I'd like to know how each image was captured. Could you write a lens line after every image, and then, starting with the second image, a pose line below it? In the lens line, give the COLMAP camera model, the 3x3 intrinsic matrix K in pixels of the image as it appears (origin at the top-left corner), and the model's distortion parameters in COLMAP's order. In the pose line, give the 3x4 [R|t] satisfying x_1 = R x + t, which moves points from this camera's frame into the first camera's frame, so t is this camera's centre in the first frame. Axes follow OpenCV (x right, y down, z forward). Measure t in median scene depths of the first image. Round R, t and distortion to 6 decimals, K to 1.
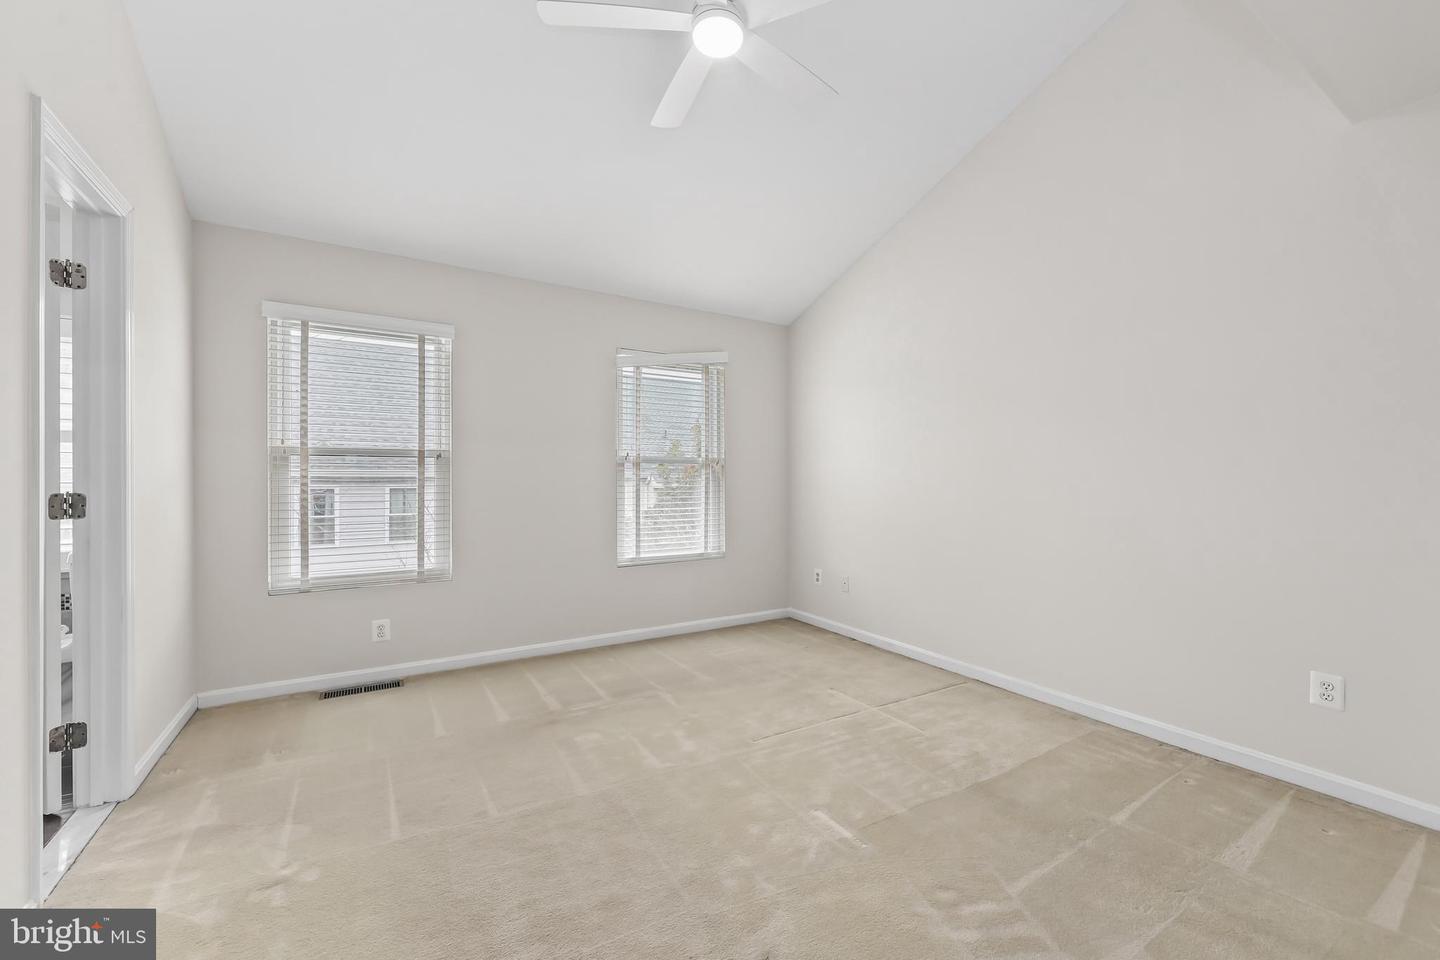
lens RADIAL K [[595.8, 0, 724.3], [0, 595.8, 480.0], [0, 0, 1]] dist [0.003075, 0.000738]
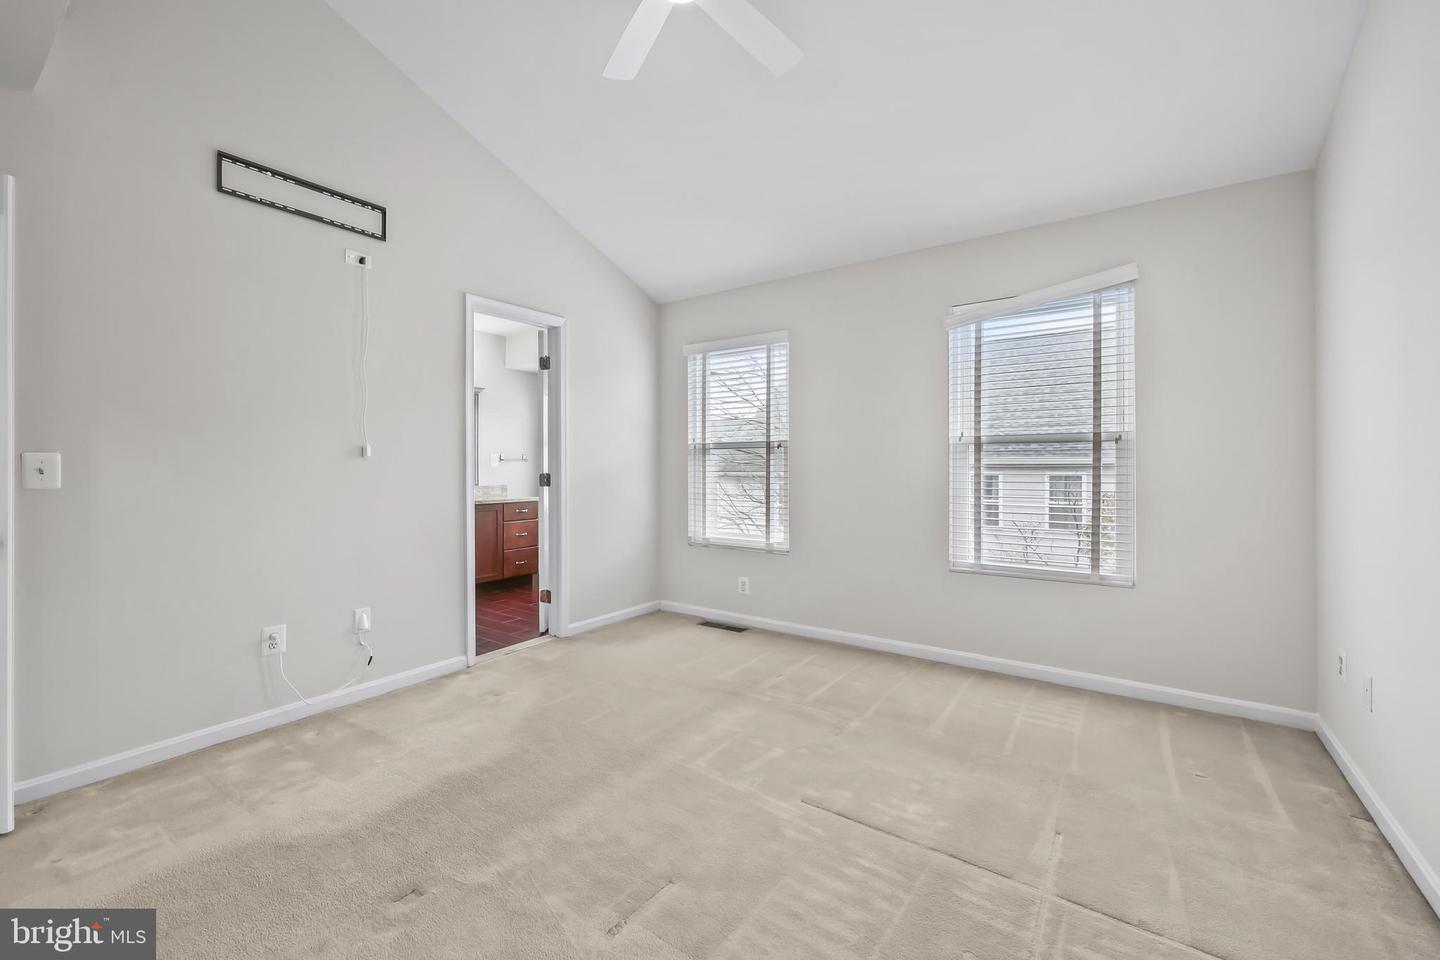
lens RADIAL K [[595.8, 0, 717.4], [0, 595.8, 471.0], [0, 0, 1]] dist [0.003075, 0.000738]
pose [[0.379882, 0.005403, -0.925019, 0.453368], [0.001548, 0.999978, 0.006476, 0.000507], [0.925034, -0.003892, 0.379865, 0.375445]]
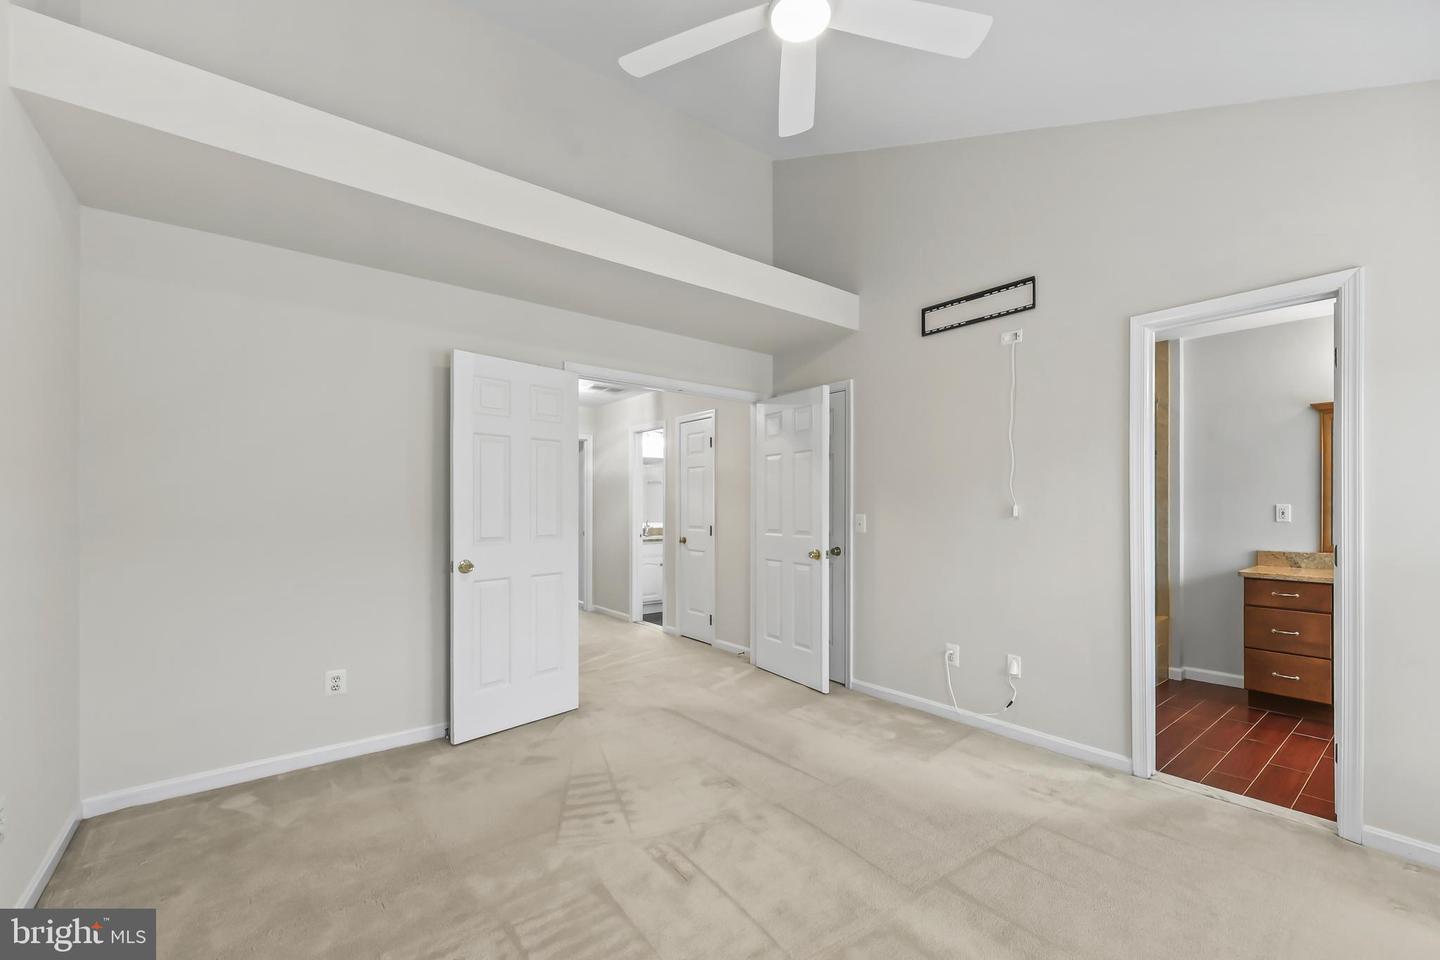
lens RADIAL K [[595.8, 0, 715.4], [0, 595.8, 509.2], [0, 0, 1]] dist [0.003075, 0.000738]
pose [[-0.995887, -0.000980, -0.090602, 0.085021], [-0.001386, 0.999989, 0.004413, -0.025481], [0.090597, 0.004521, -0.995877, 1.005575]]
